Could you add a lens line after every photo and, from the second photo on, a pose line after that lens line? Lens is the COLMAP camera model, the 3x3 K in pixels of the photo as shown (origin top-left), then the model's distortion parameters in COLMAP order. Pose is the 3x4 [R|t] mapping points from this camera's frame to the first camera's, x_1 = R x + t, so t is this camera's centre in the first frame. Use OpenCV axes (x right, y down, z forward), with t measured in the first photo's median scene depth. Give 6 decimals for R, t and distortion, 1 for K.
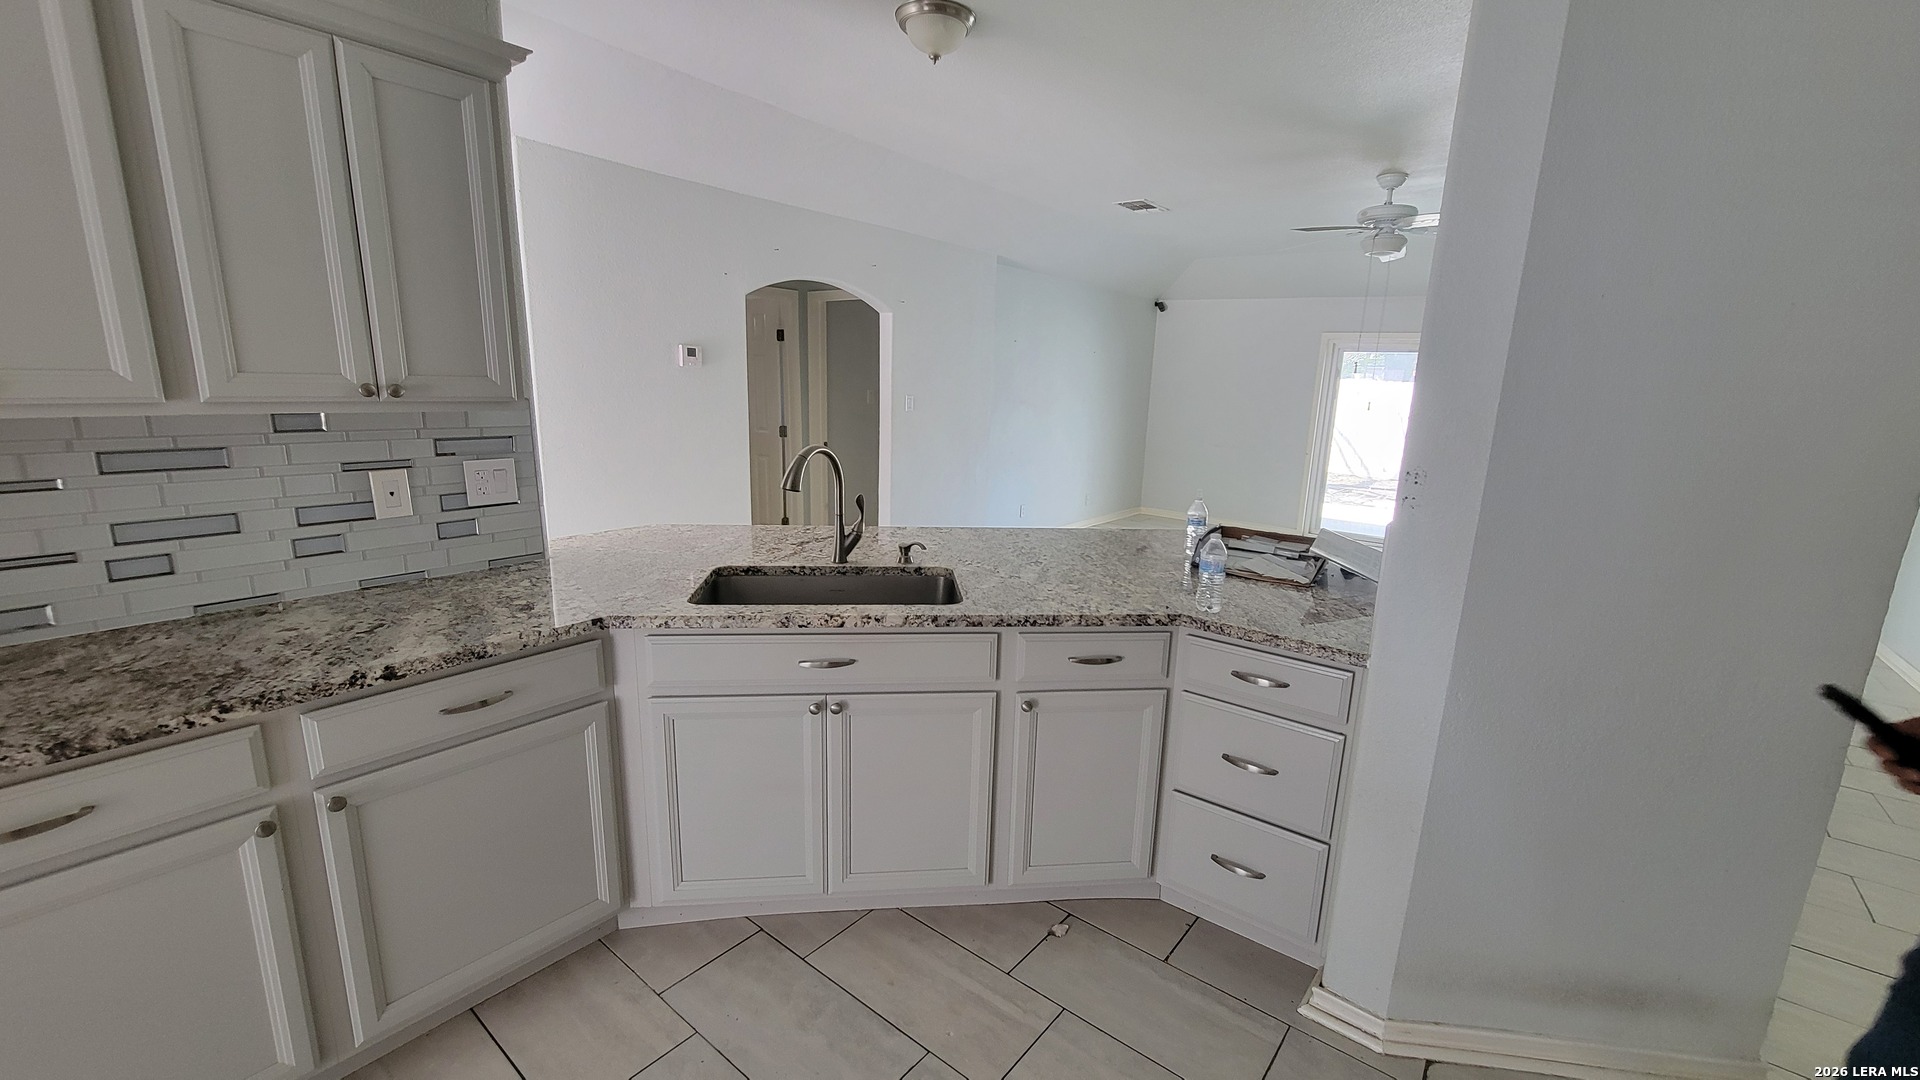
lens RADIAL K [[783.9, 0, 974.4], [0, 783.9, 547.2], [0, 0, 1]] dist [-0.000845, -0.000115]
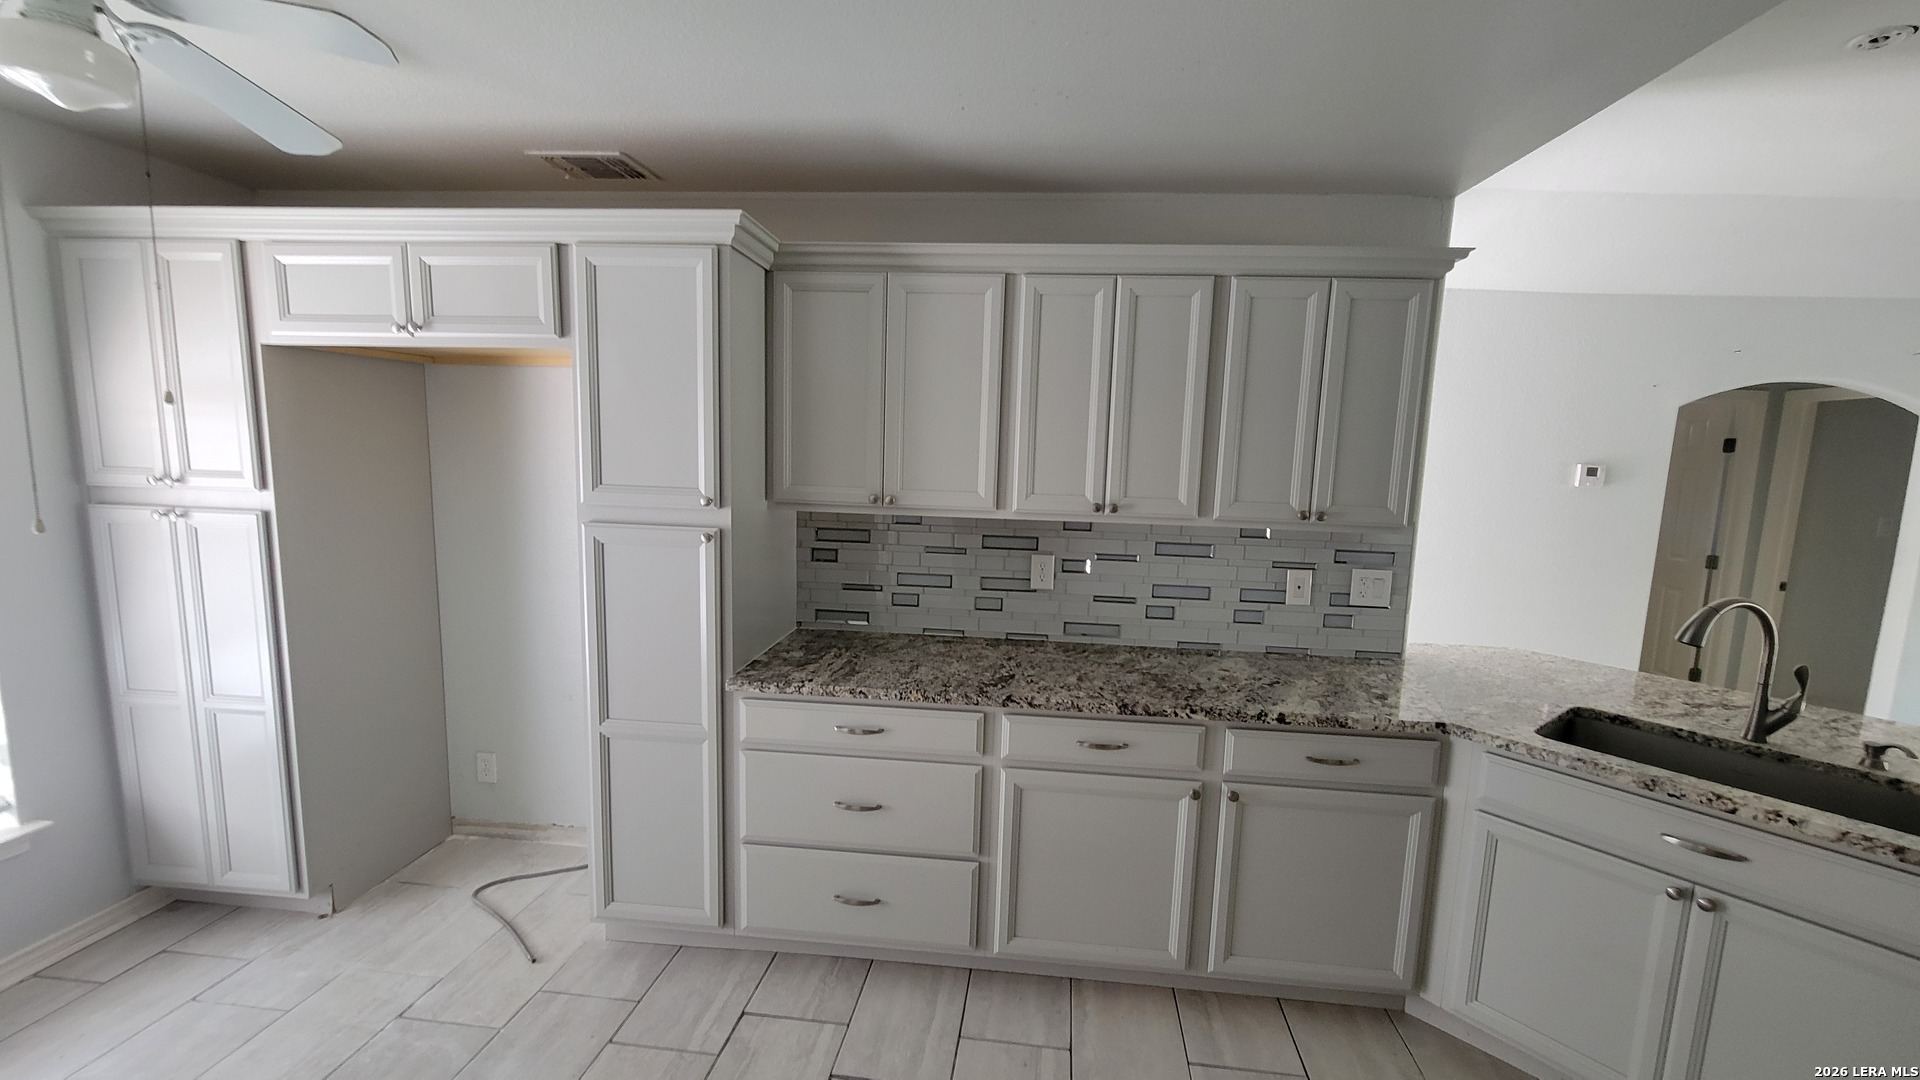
lens RADIAL K [[783.9, 0, 974.4], [0, 783.9, 547.2], [0, 0, 1]] dist [-0.000845, -0.000115]
pose [[0.535067, 0.097873, -0.839121, 0.080089], [-0.198628, 0.979997, -0.012351, -0.009132], [0.821128, 0.173281, 0.543804, -0.204999]]
